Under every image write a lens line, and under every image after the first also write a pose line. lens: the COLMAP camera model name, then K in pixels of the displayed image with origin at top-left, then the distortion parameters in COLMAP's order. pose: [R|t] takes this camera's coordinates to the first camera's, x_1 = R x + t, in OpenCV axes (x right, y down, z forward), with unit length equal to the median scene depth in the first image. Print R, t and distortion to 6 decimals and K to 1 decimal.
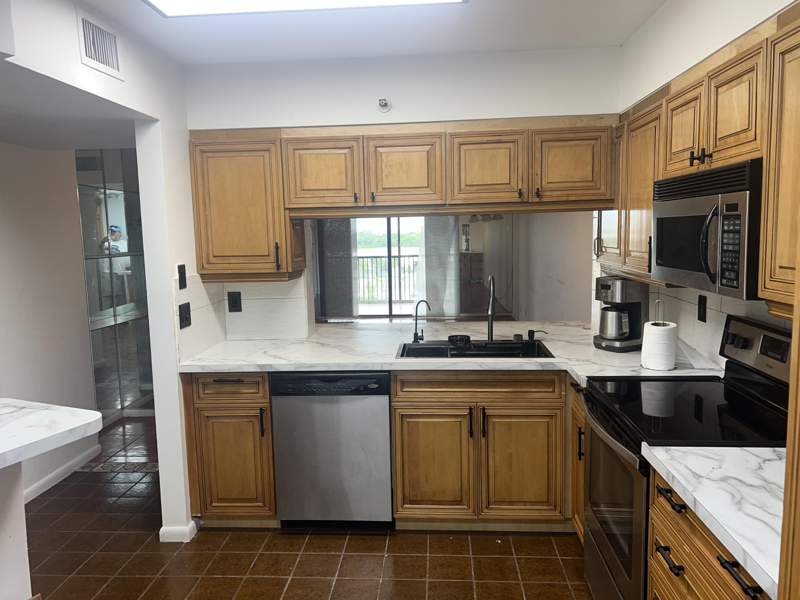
lens RADIAL K [[610.5, 0, 399.2], [0, 610.5, 295.2], [0, 0, 1]] dist [0.082401, -0.011696]
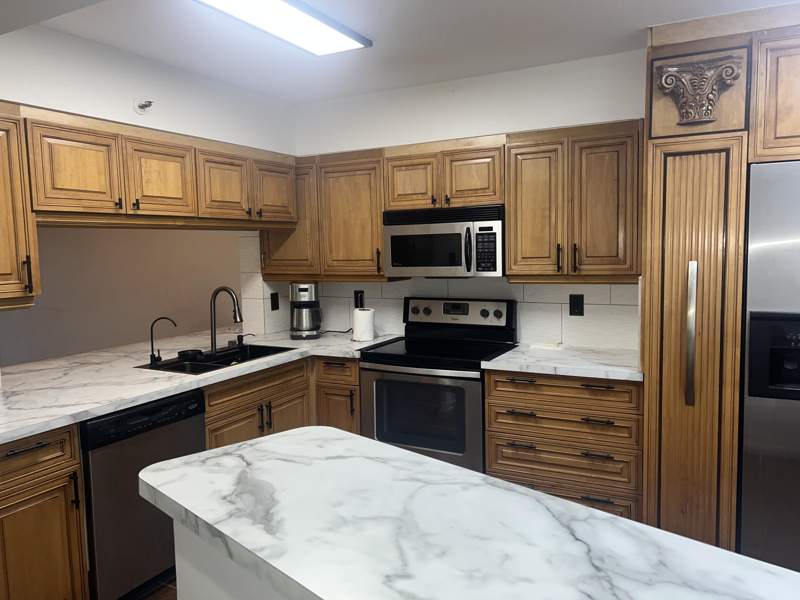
lens RADIAL K [[610.5, 0, 400.9], [0, 610.5, 302.6], [0, 0, 1]] dist [0.082401, -0.011696]
pose [[0.401224, -0.072545, 0.913103, -0.741717], [0.110225, 0.993439, 0.030494, -0.003413], [-0.909324, 0.088412, 0.406587, 0.297317]]
